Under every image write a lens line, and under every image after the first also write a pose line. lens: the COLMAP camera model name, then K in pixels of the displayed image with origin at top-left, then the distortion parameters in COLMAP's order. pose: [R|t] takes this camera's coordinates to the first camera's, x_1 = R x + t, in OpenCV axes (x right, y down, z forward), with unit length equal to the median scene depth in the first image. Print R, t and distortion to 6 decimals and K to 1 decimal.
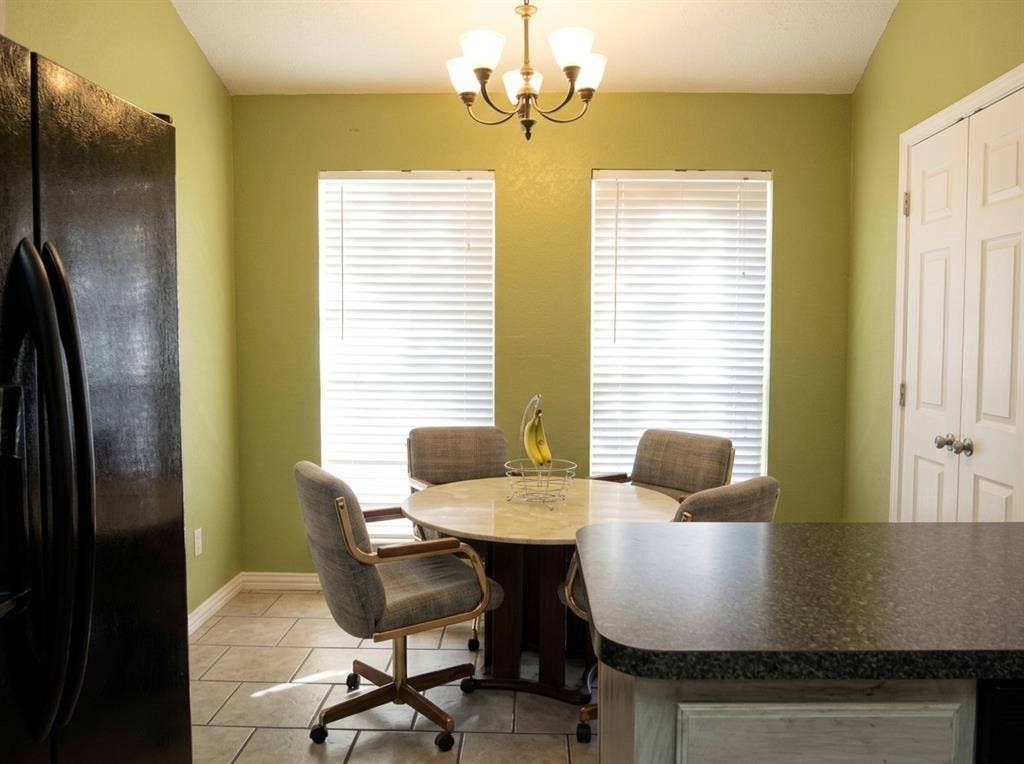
lens RADIAL K [[793.1, 0, 512.0], [0, 793.1, 382.0], [0, 0, 1]] dist [-0.002957, -0.001906]
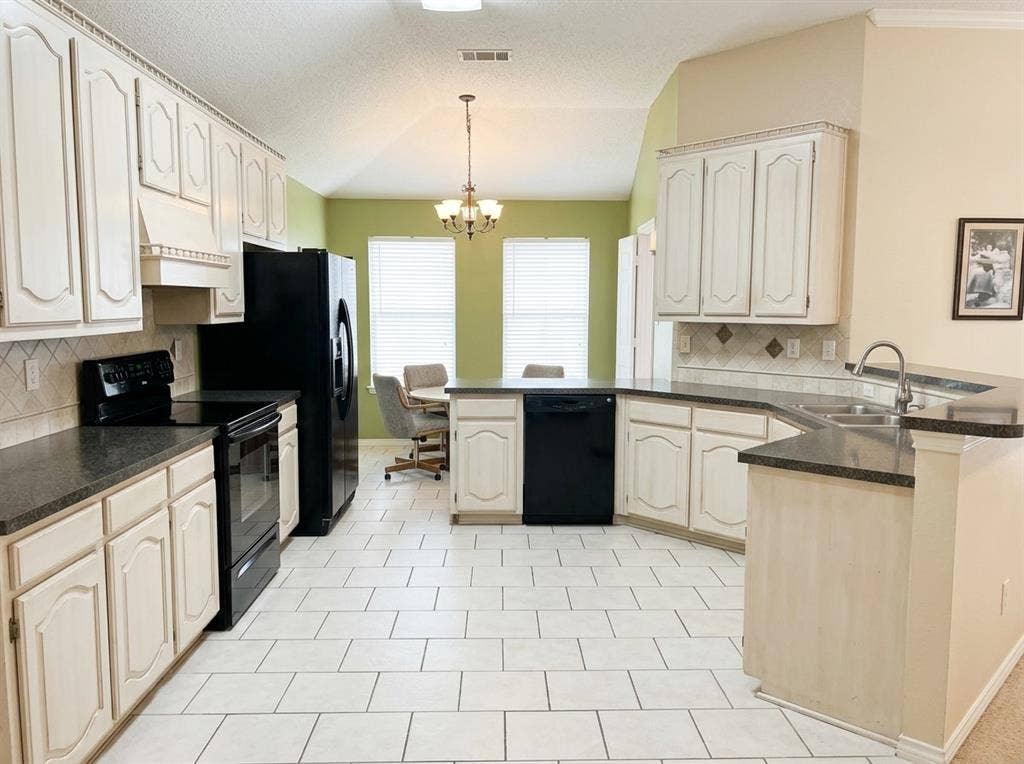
lens RADIAL K [[793.1, 0, 512.0], [0, 793.1, 382.0], [0, 0, 1]] dist [-0.002957, -0.001906]
pose [[0.998915, 0.009135, 0.045661, 0.040161], [-0.012302, 0.997502, 0.069563, -0.050099], [-0.044911, -0.070049, 0.996532, -1.398897]]
